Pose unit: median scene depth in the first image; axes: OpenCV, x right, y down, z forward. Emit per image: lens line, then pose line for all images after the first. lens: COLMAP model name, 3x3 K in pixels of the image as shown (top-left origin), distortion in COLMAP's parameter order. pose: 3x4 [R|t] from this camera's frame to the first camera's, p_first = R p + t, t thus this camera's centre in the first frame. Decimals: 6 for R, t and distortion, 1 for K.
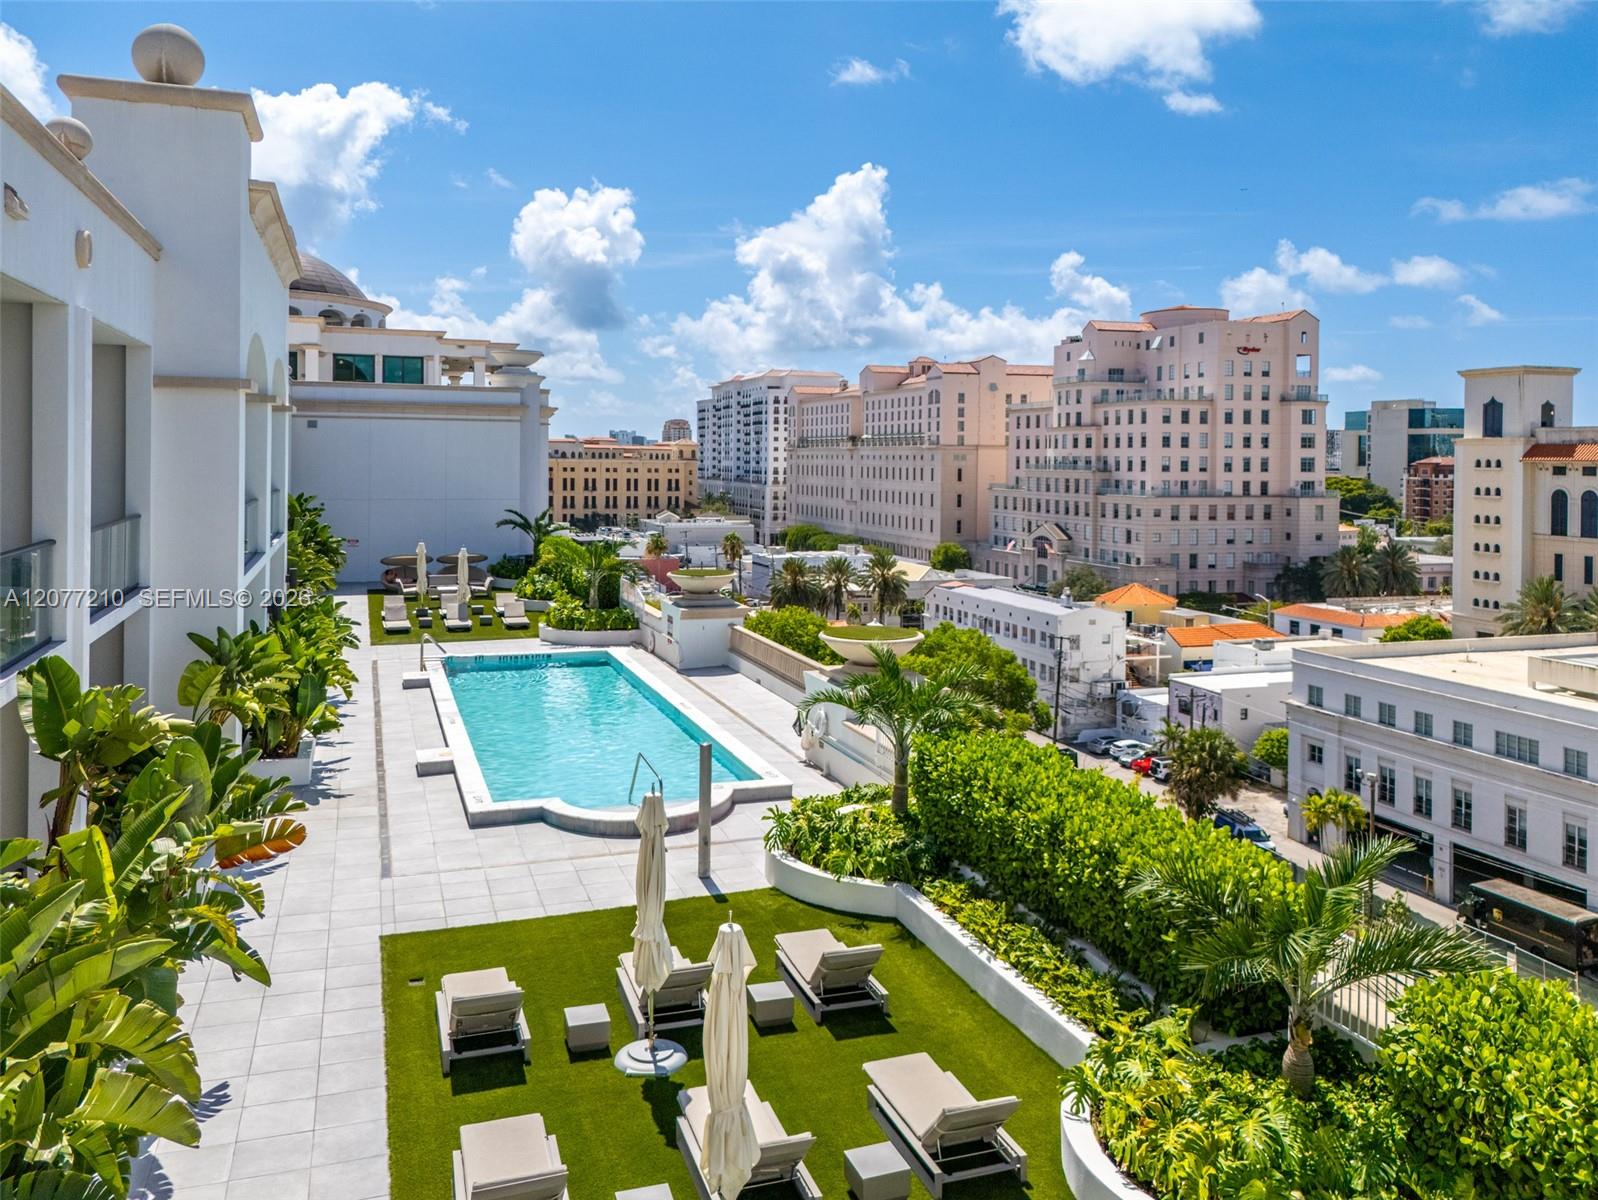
lens RADIAL K [[1269.7, 0, 794.4], [0, 1269.7, 496.8], [0, 0, 1]] dist [0.097936, -0.094560]
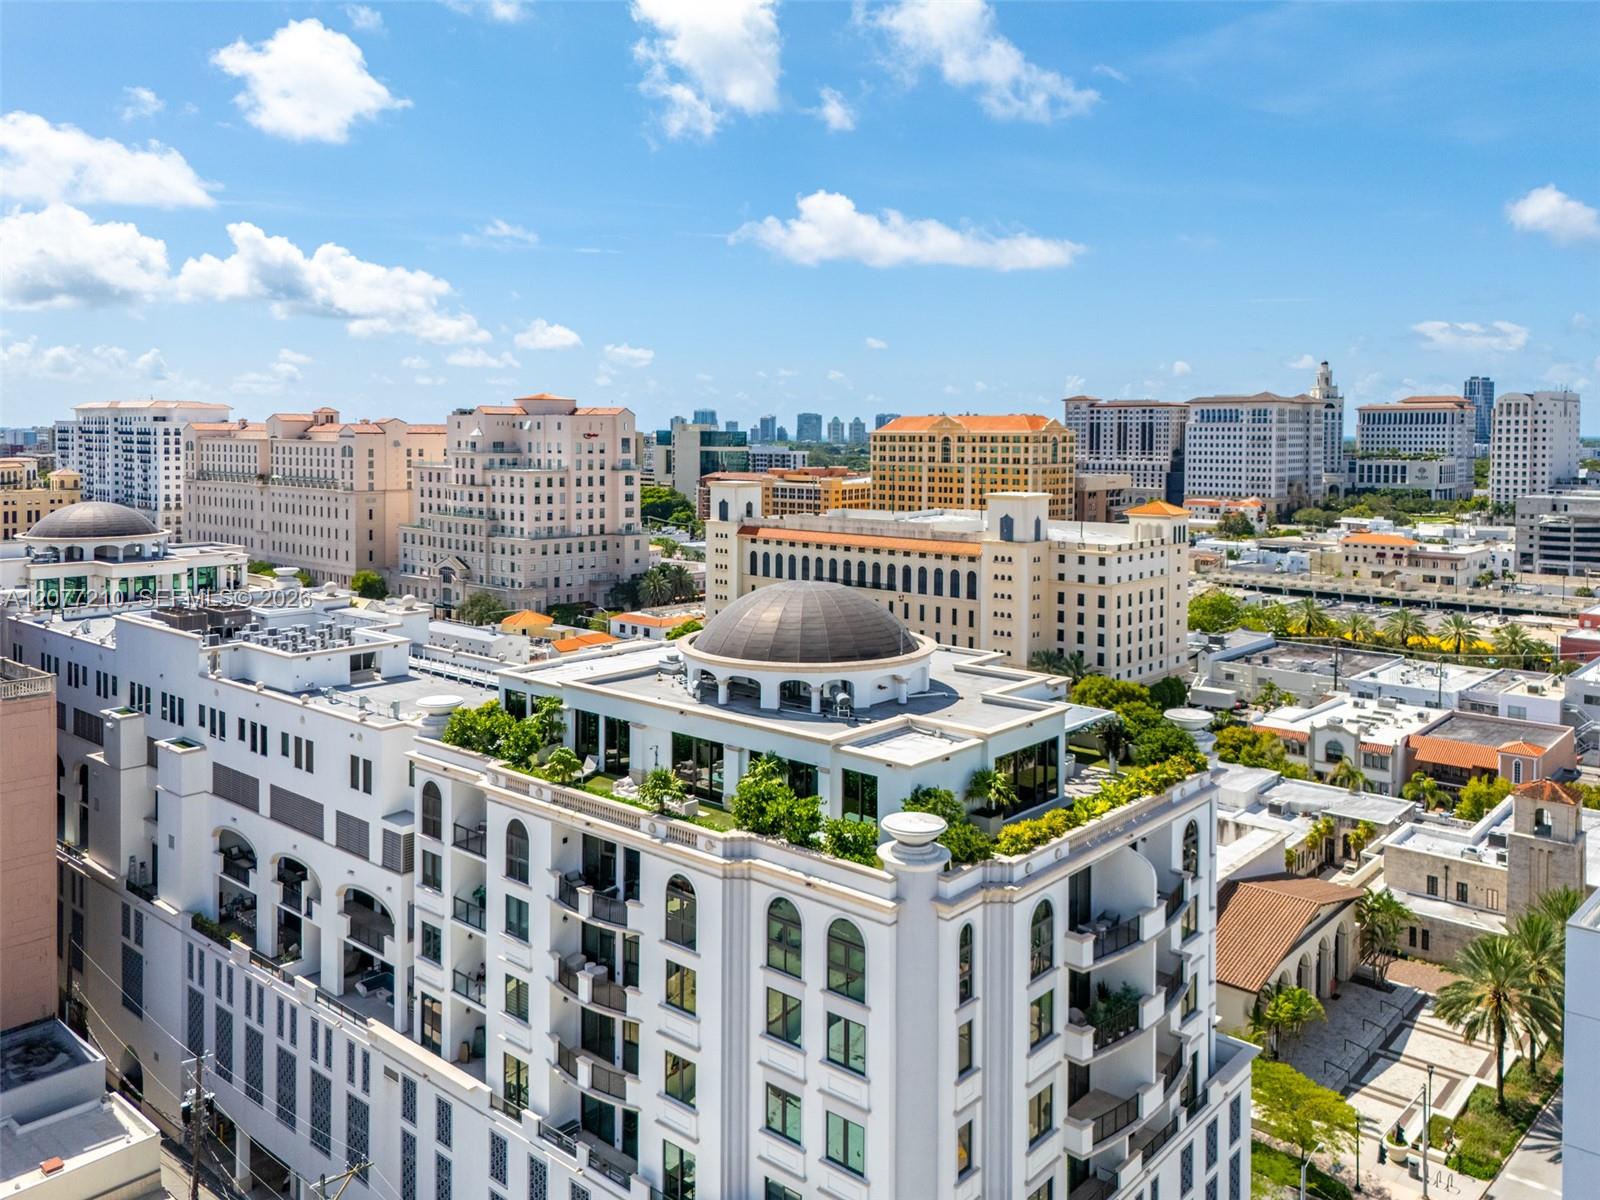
lens RADIAL K [[1270.7, 0, 869.9], [0, 1270.7, 501.6], [0, 0, 1]] dist [0.007662, 0.016813]
pose [[0.844347, -0.022652, 0.535318, -0.156745], [0.005646, 0.999427, 0.033385, -0.086201], [-0.535767, -0.025166, 0.843991, -0.400060]]
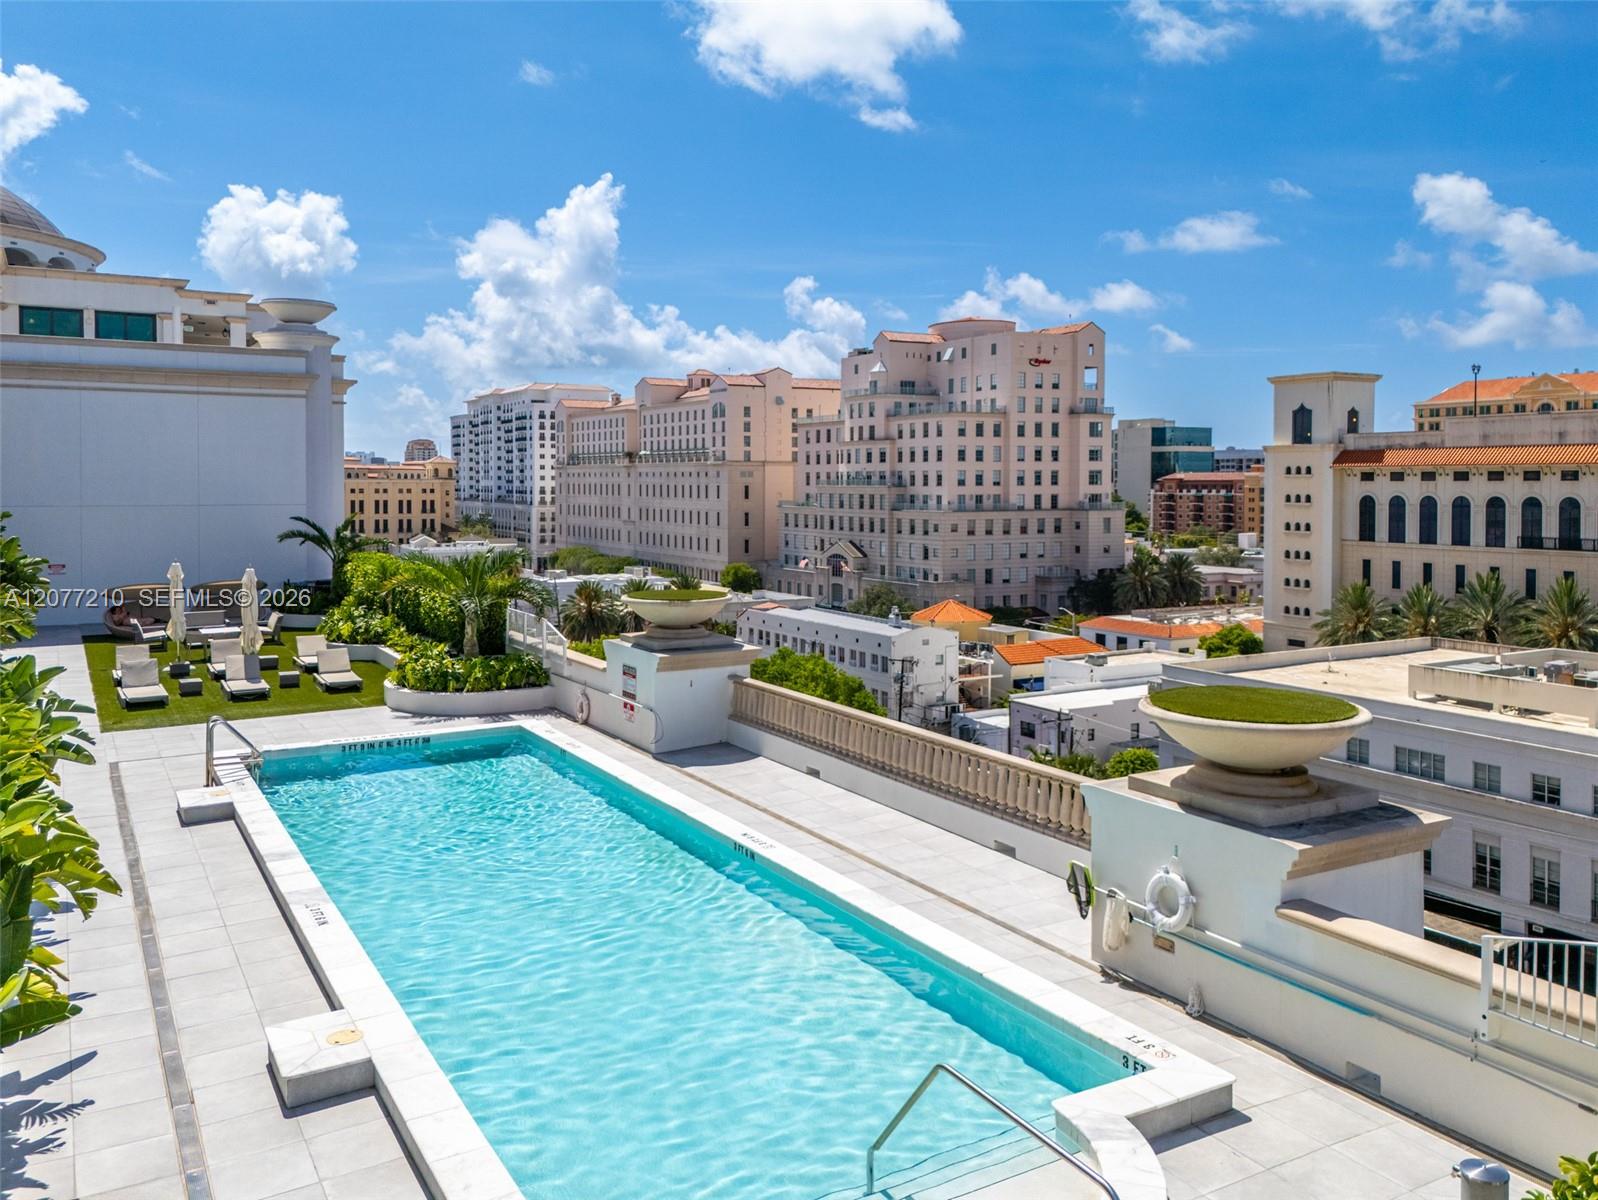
lens RADIAL K [[1270.4, 0, 793.9], [0, 1270.4, 558.0], [0, 0, 1]] dist [0.167479, -0.256583]
pose [[0.981518, -0.018255, 0.190495, -0.023209], [0.012523, 0.999433, 0.031247, 0.003656], [-0.190958, -0.028284, 0.981191, 0.062514]]
